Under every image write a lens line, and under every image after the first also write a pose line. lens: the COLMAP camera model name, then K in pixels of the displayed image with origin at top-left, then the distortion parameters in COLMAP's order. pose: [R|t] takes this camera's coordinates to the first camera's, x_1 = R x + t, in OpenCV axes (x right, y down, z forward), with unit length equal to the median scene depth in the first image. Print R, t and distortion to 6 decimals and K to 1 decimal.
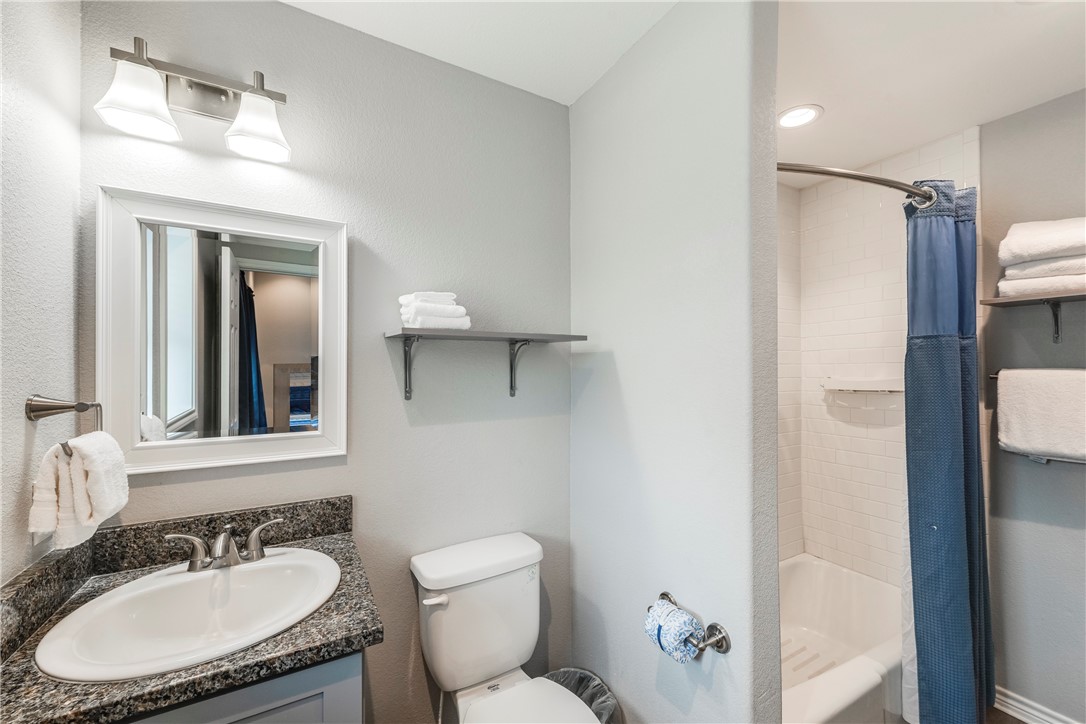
lens RADIAL K [[434.9, 0, 542.0], [0, 434.9, 360.0], [0, 0, 1]] dist [-0.000264, -0.001284]
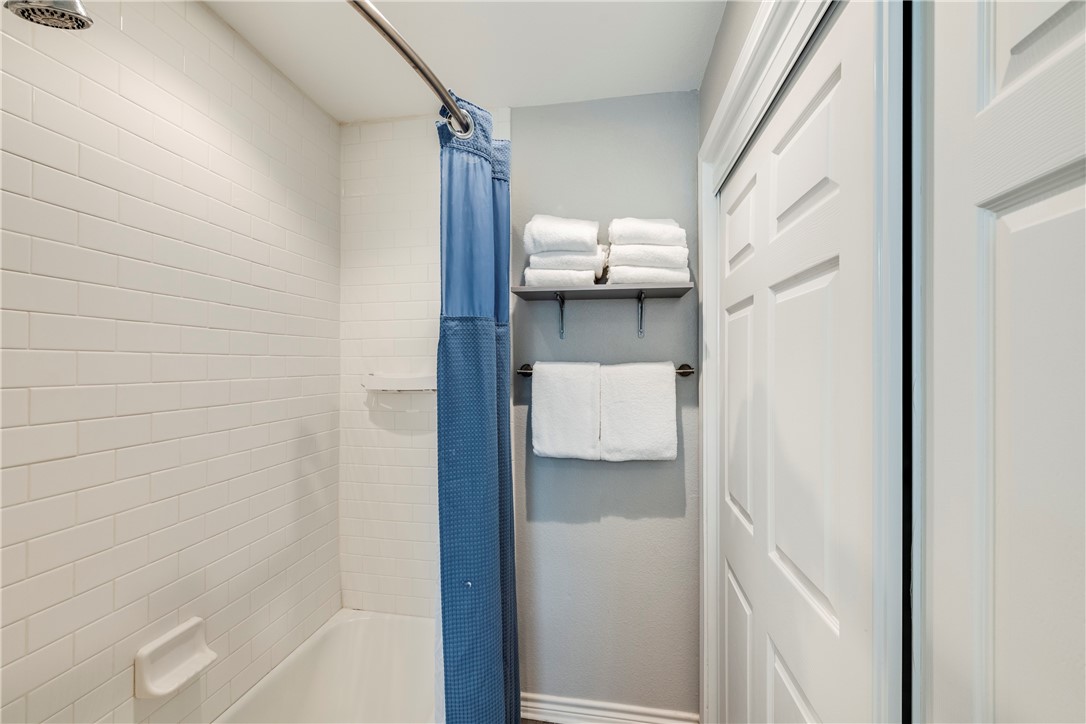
lens RADIAL K [[434.9, 0, 543.3], [0, 434.9, 359.6], [0, 0, 1]] dist [-0.000264, -0.001284]
pose [[0.634555, -0.005043, 0.772861, 0.368907], [-0.006602, 0.999907, 0.011945, 0.004752], [-0.772849, -0.012683, 0.634463, 0.391216]]
